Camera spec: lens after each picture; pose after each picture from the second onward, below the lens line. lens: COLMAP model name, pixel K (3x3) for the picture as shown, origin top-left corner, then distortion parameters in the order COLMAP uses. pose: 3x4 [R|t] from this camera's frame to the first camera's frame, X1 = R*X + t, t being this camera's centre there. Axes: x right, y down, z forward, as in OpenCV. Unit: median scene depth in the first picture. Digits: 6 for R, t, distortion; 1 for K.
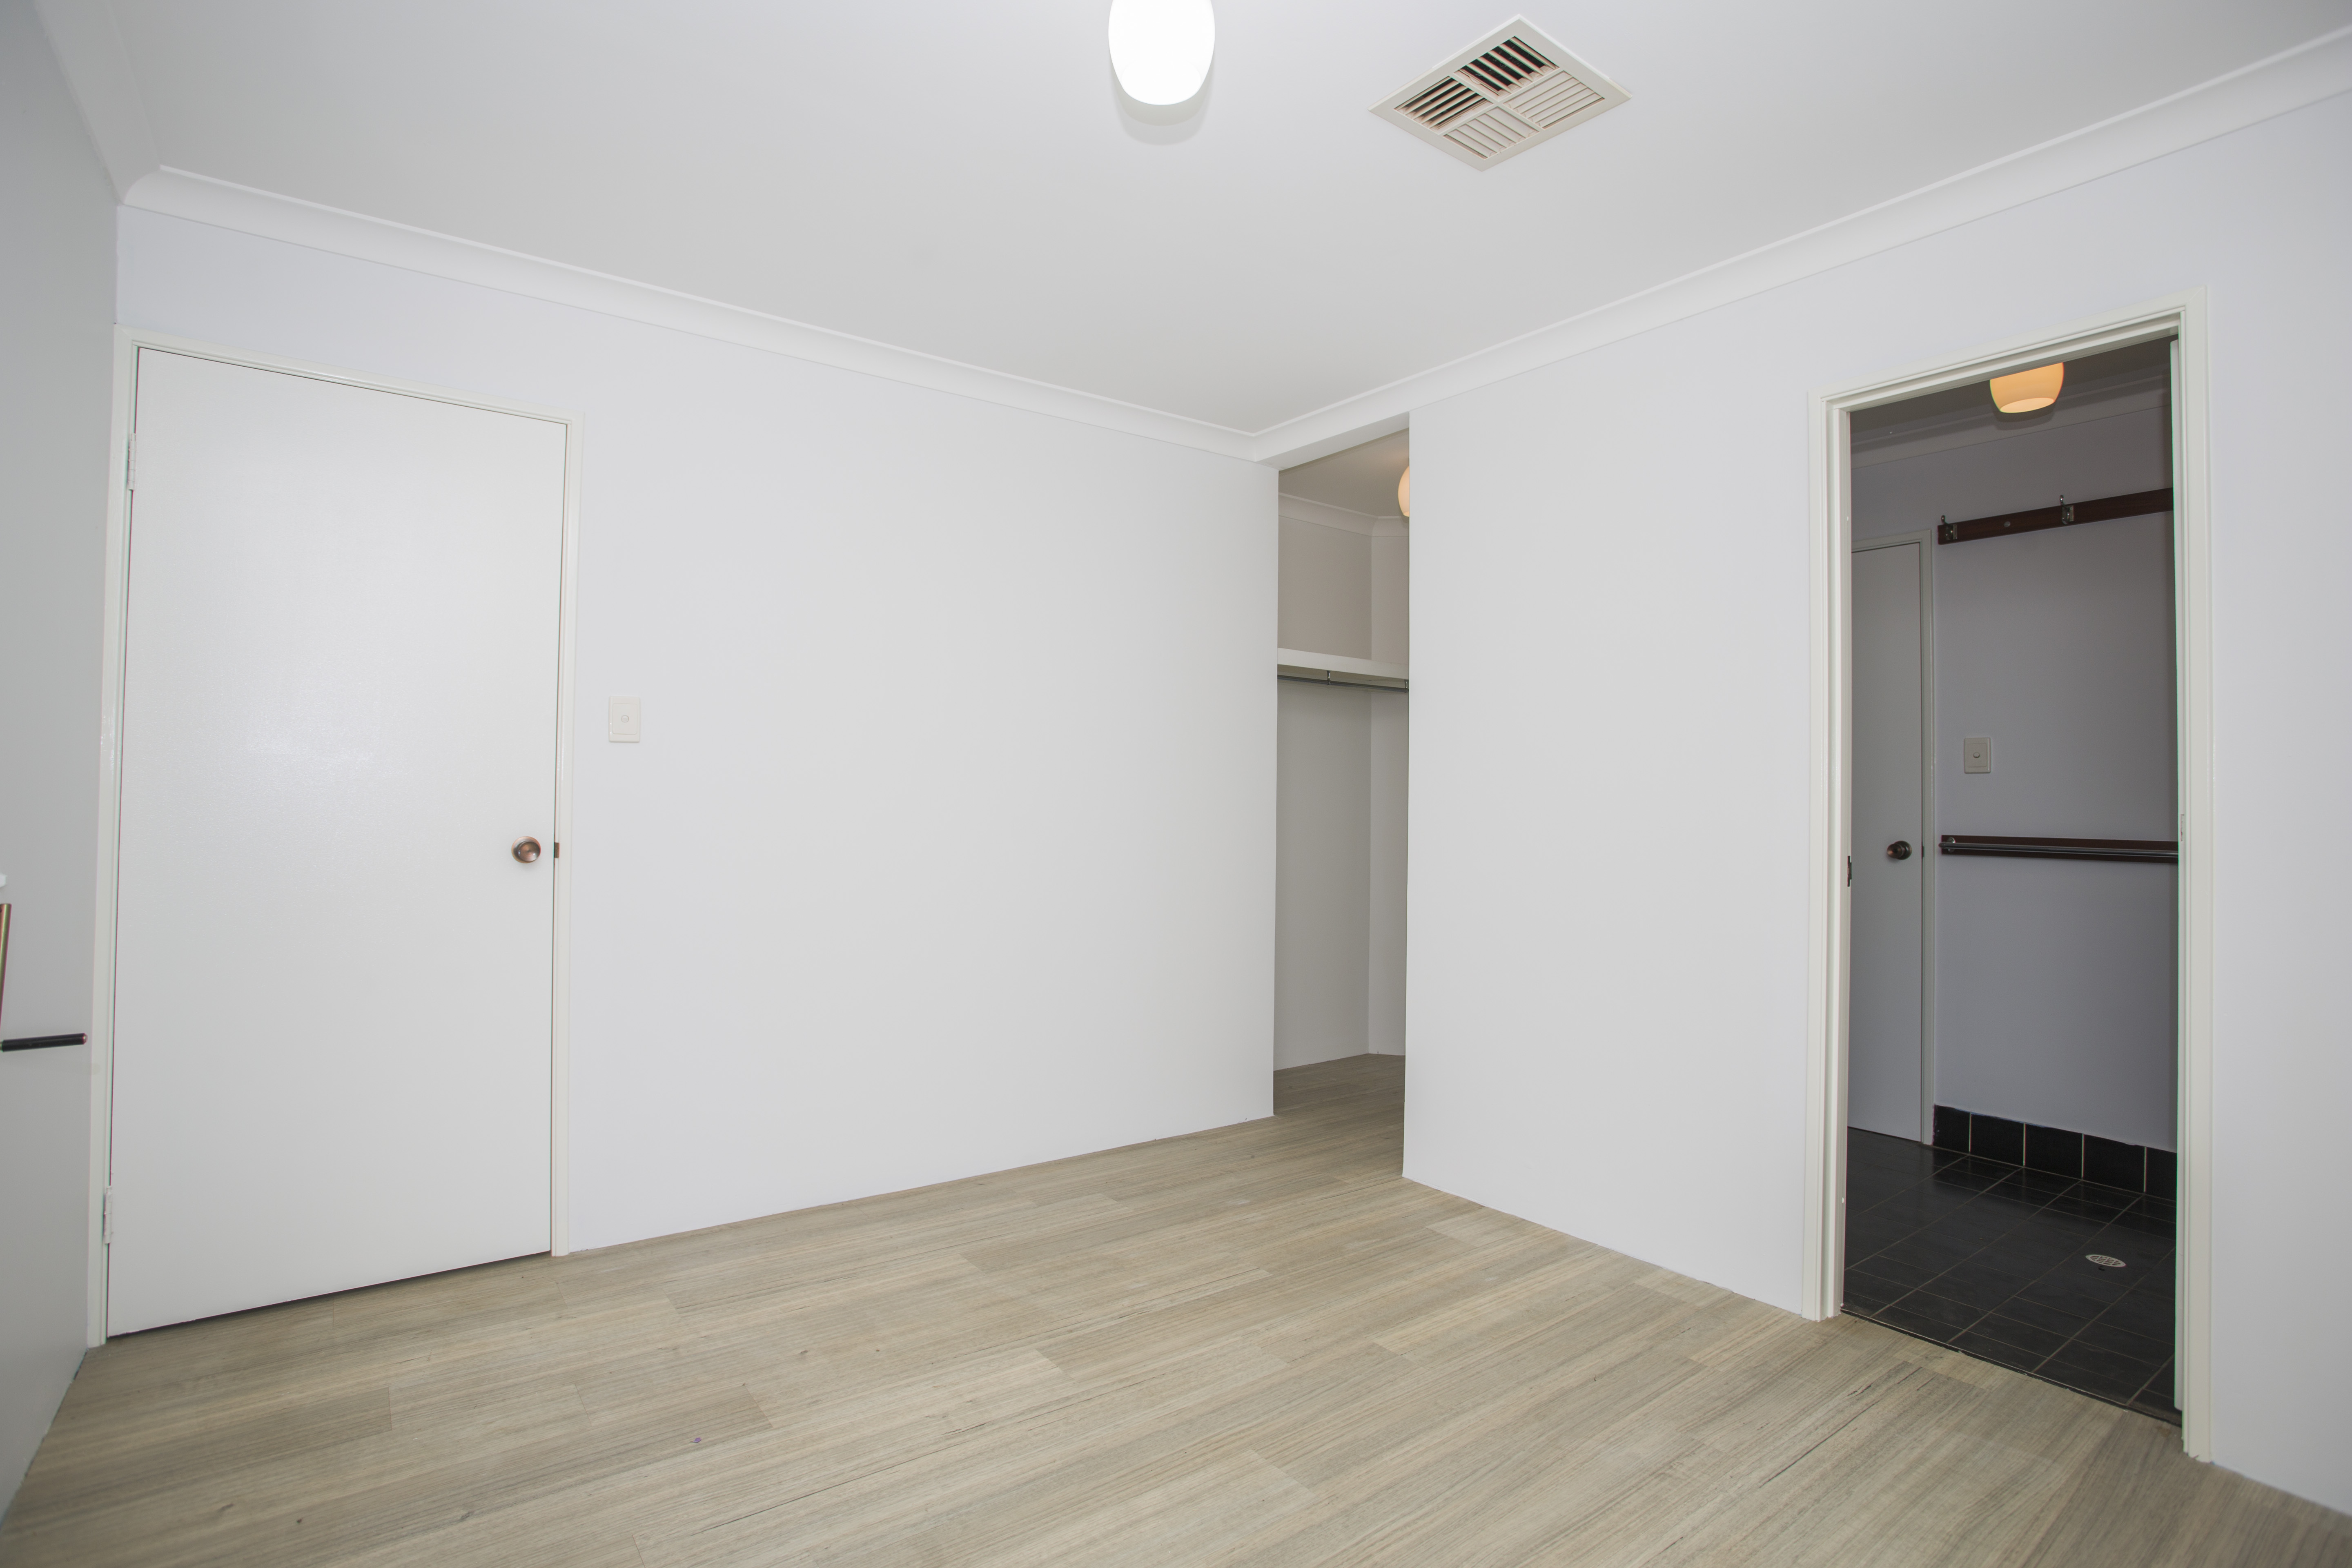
lens RADIAL K [[1147.0, 0, 1169.9], [0, 1147.0, 771.5], [0, 0, 1]] dist [-0.072939, 0.031727]
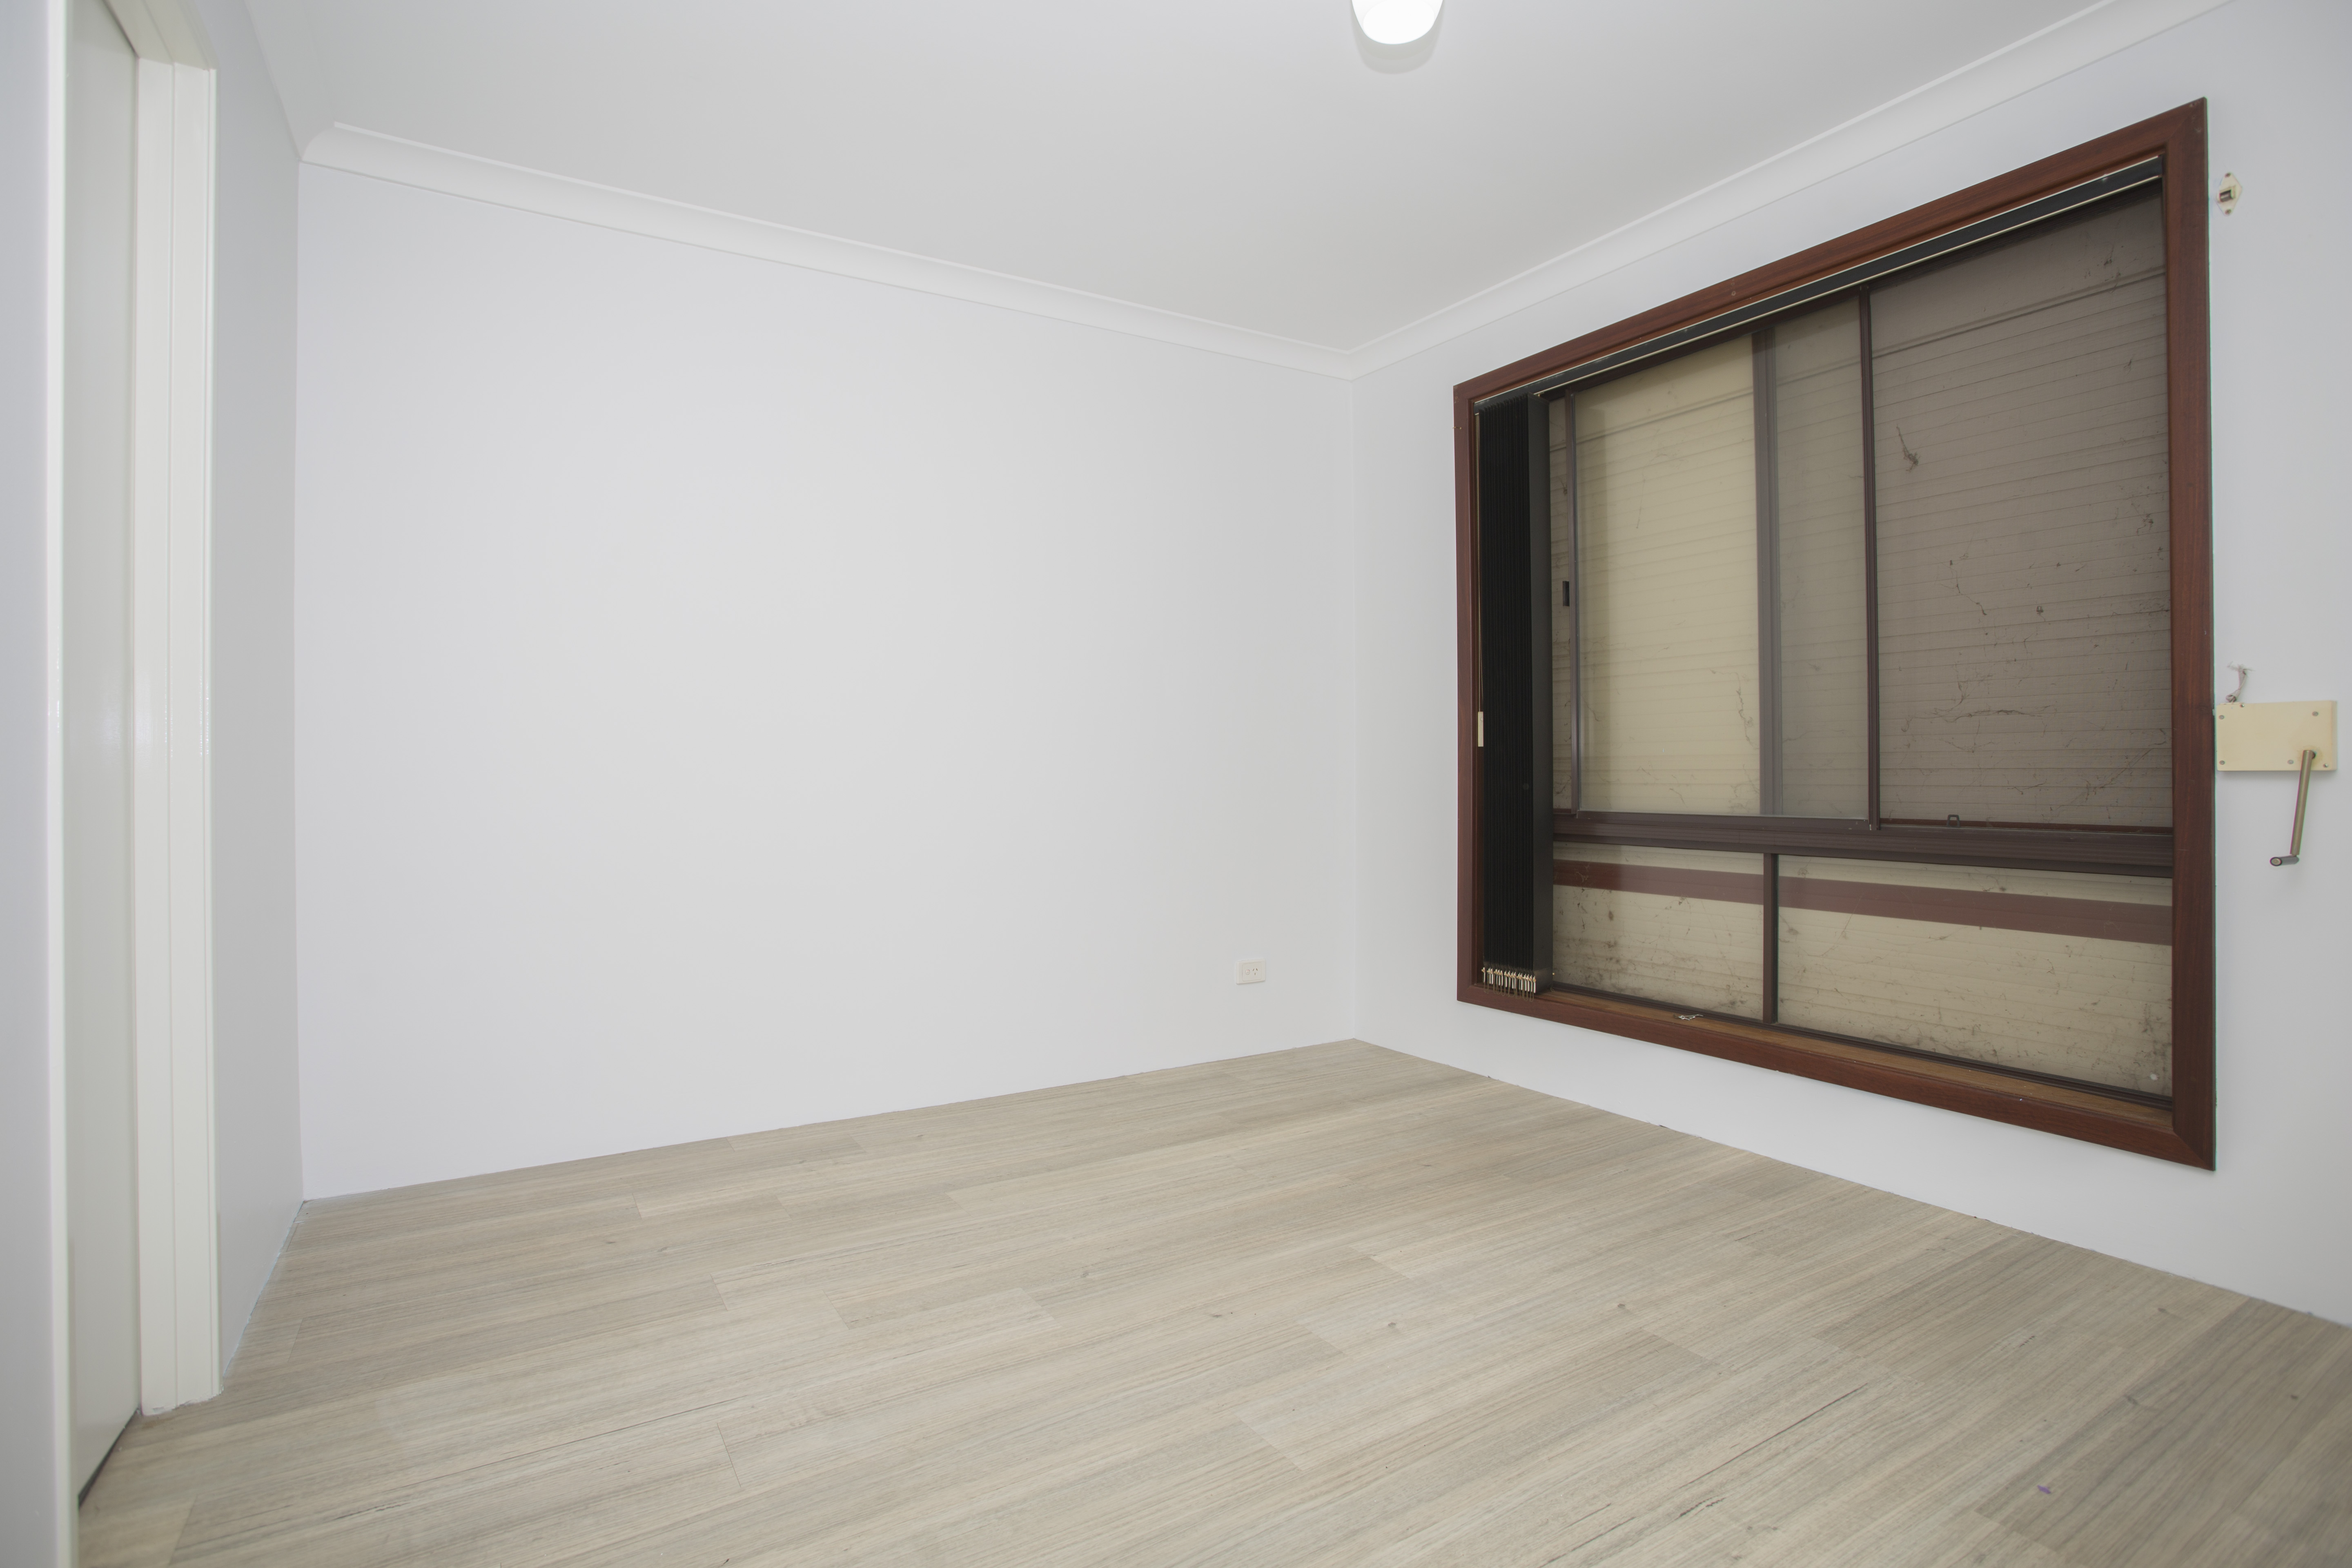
lens RADIAL K [[1147.0, 0, 1169.9], [0, 1147.0, 771.5], [0, 0, 1]] dist [-0.072939, 0.031727]
pose [[-0.995958, -0.005482, 0.089658, 0.100675], [-0.007046, 0.999828, -0.017133, 0.139566], [-0.089548, -0.017696, -0.995825, 1.857297]]
